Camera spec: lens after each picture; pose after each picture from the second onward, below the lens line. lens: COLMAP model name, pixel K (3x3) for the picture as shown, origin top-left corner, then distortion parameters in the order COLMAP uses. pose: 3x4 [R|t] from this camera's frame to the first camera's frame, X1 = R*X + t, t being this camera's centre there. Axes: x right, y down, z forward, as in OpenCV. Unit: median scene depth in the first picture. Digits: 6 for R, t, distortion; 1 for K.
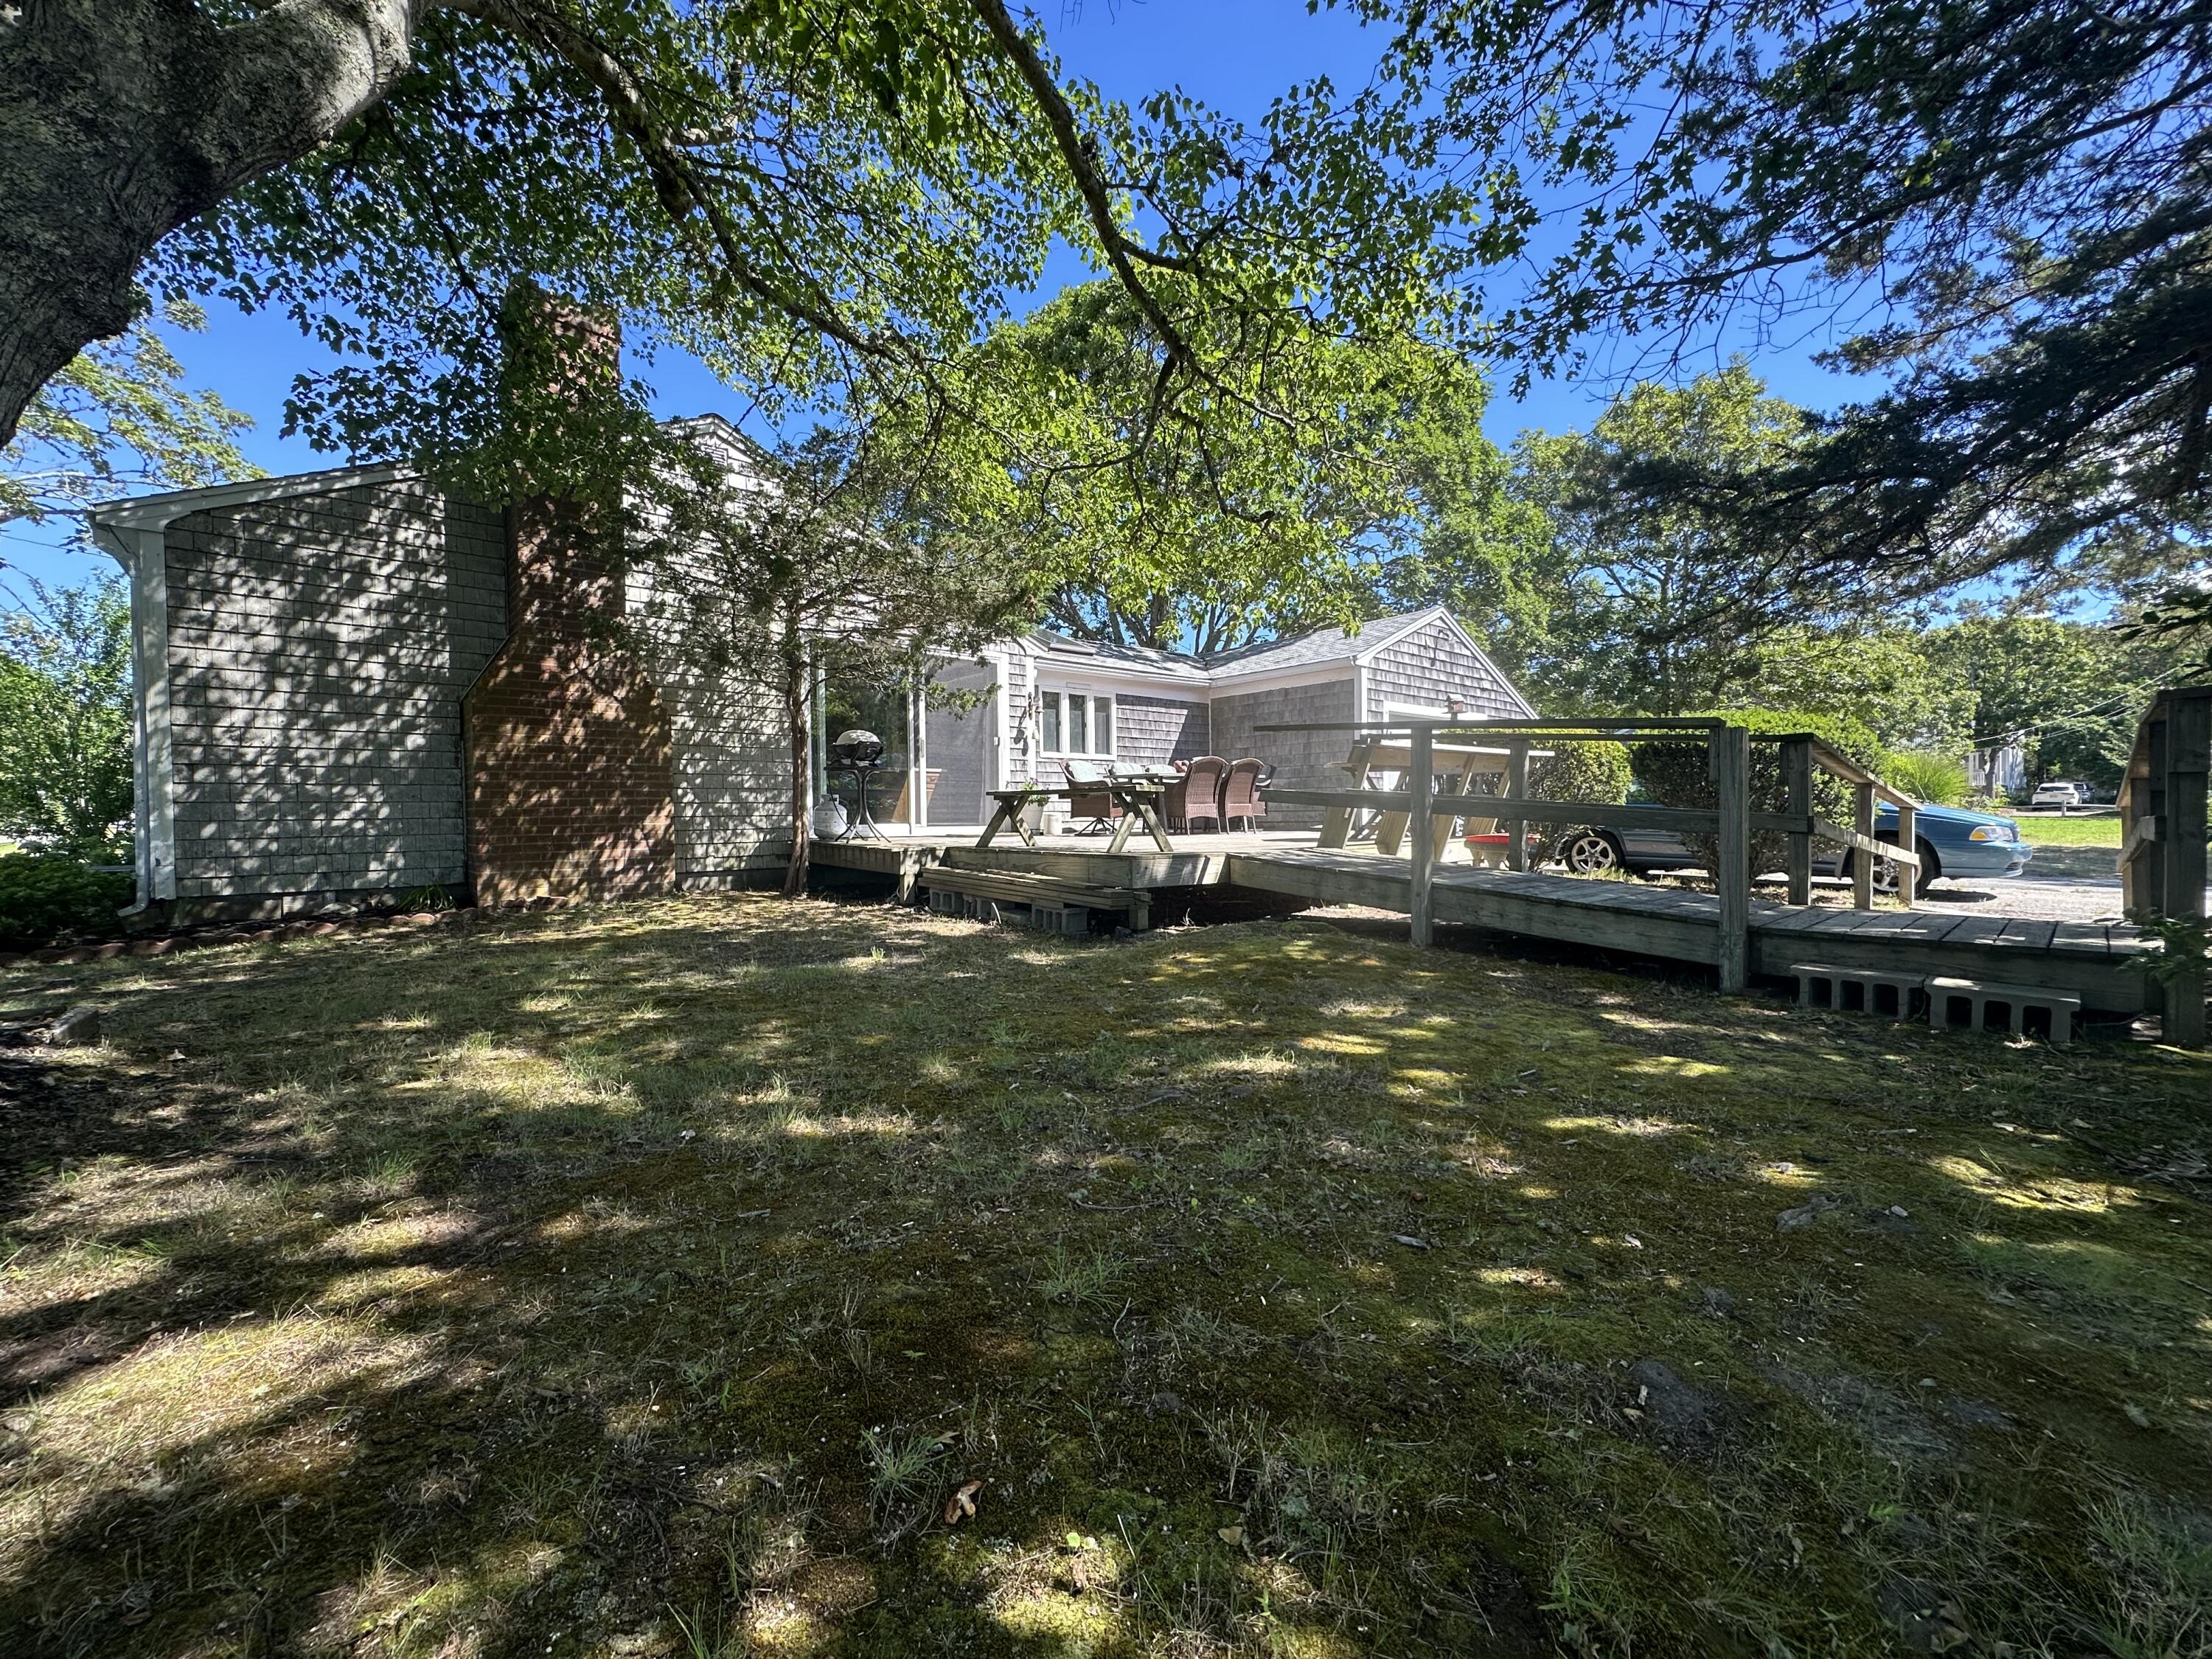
lens RADIAL K [[881.6, 0, 1108.6], [0, 881.6, 820.5], [0, 0, 1]] dist [-0.006363, 0.001173]
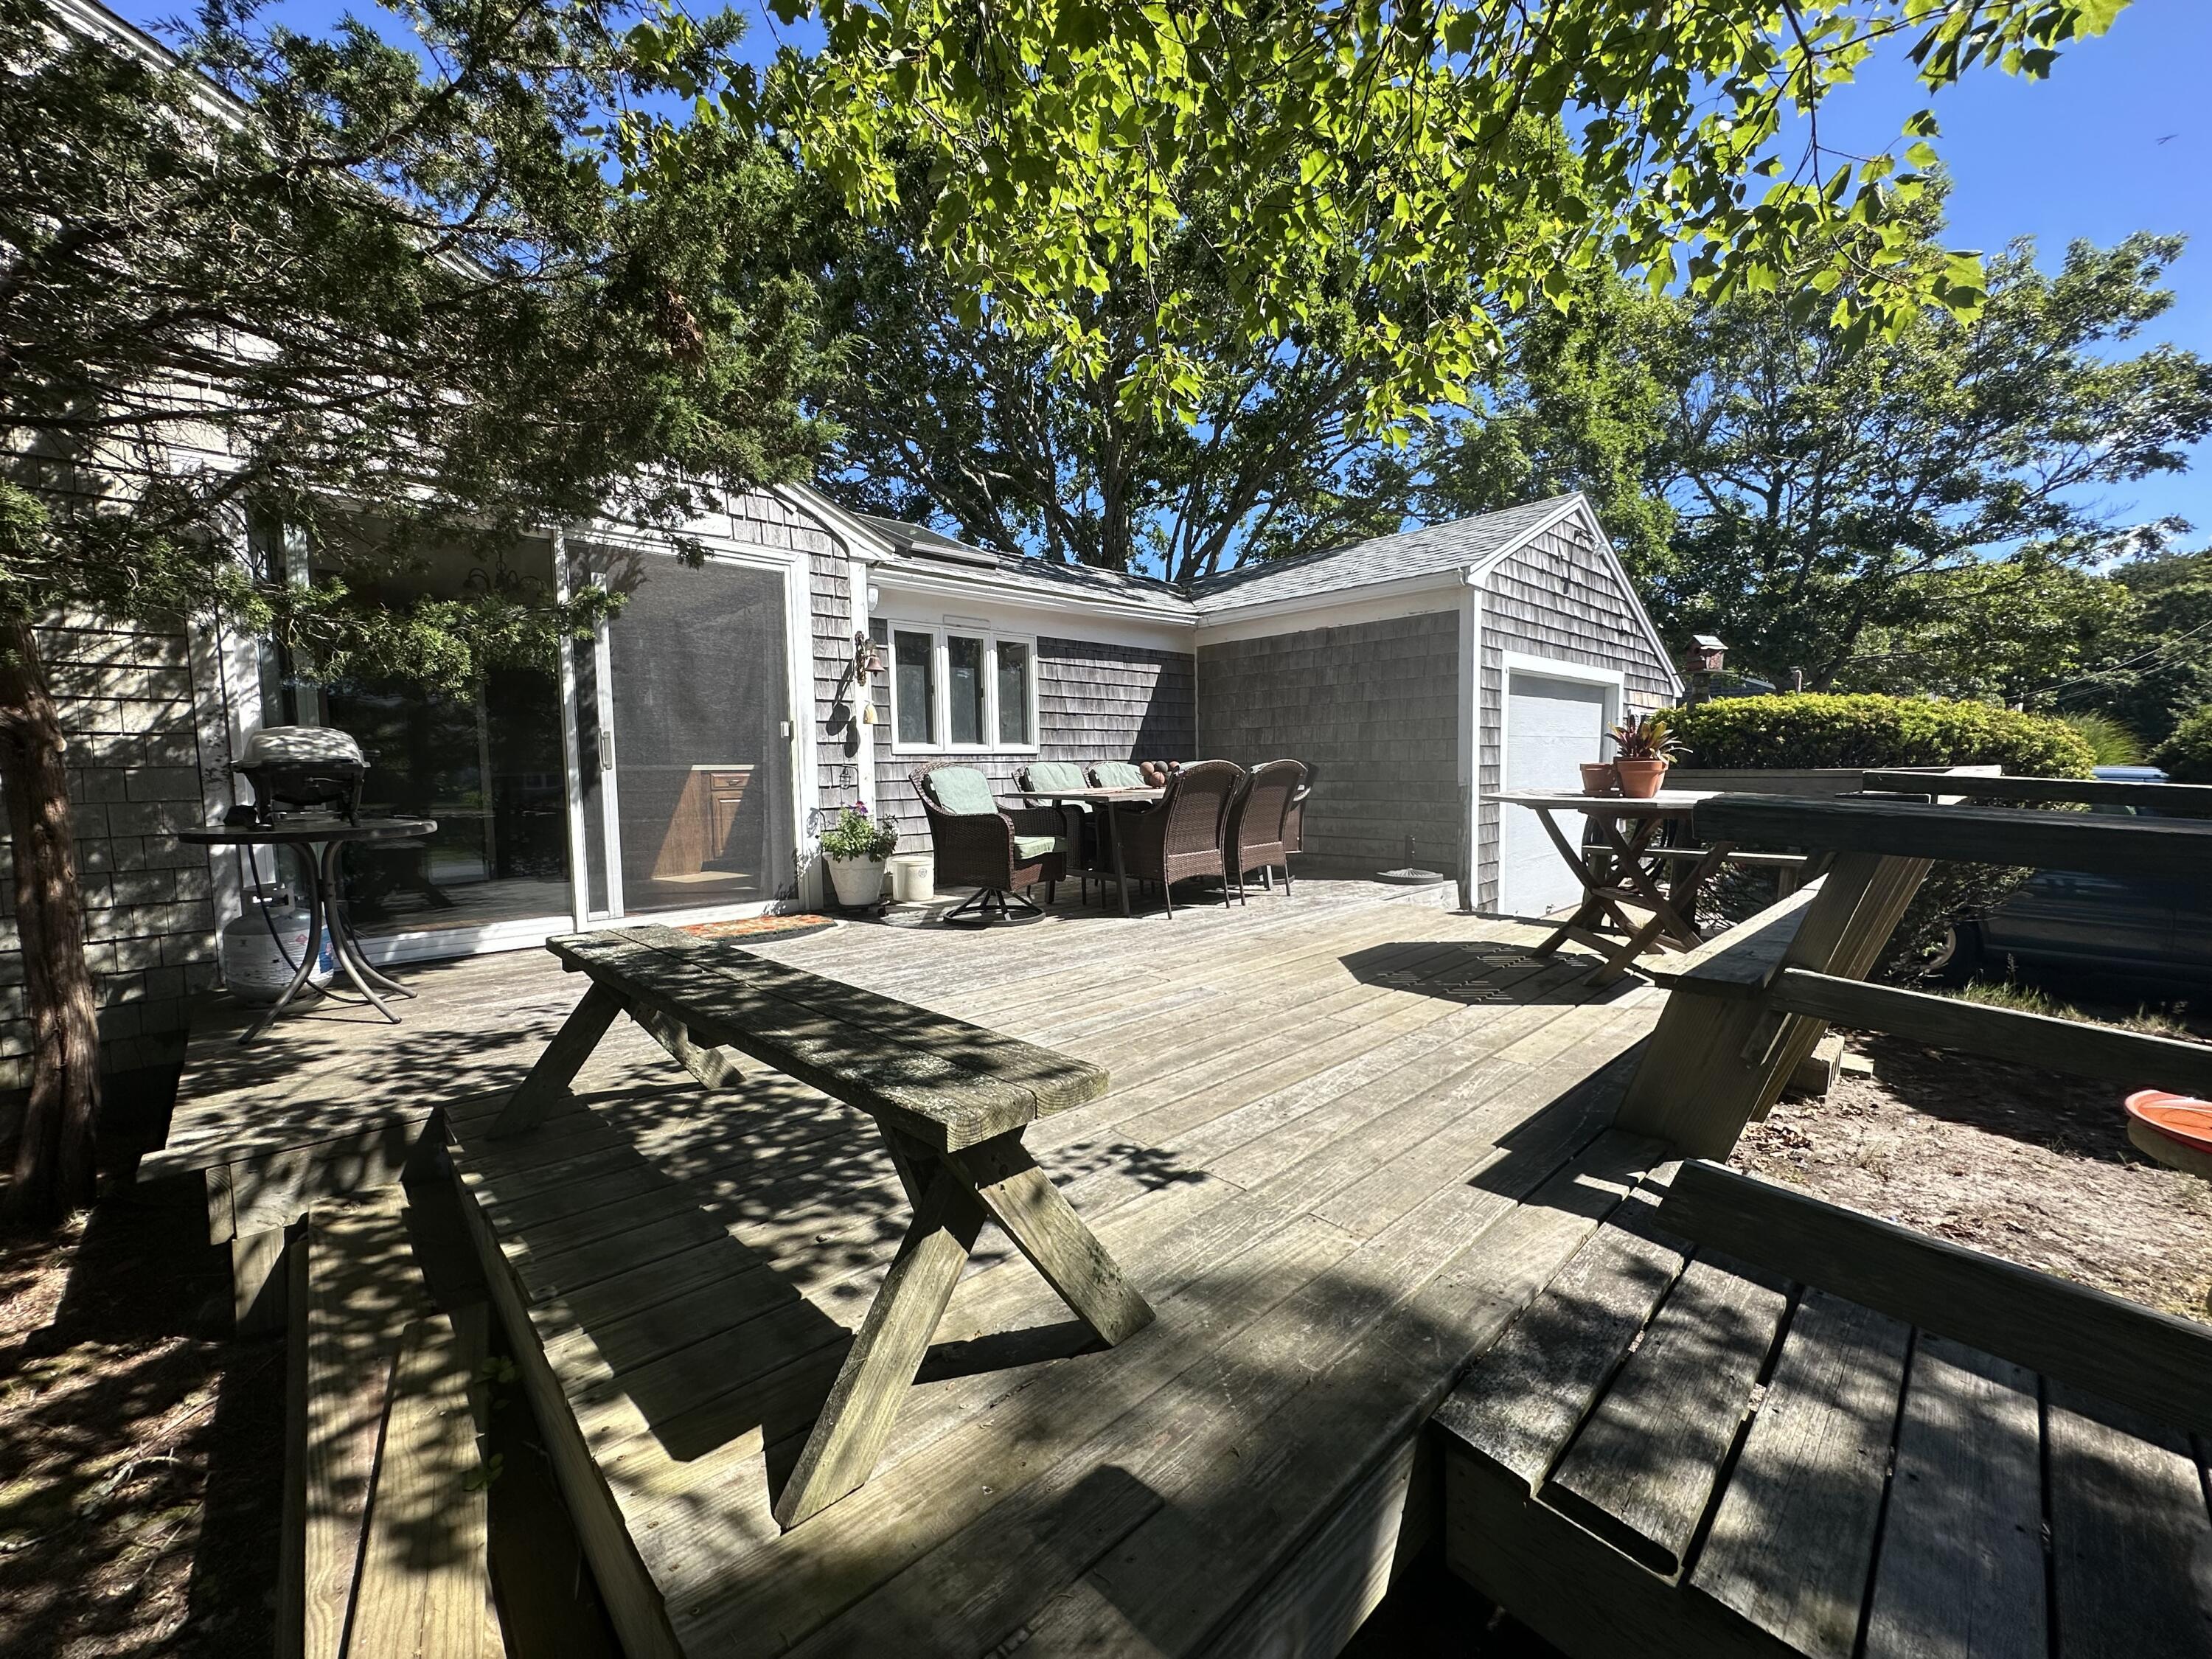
lens RADIAL K [[881.6, 0, 1102.6], [0, 881.6, 826.8], [0, 0, 1]] dist [-0.006363, 0.001173]
pose [[0.999307, -0.006578, 0.036632, 0.029201], [0.004305, 0.998080, 0.061785, -0.057412], [-0.036968, -0.061584, 0.997417, 0.430046]]
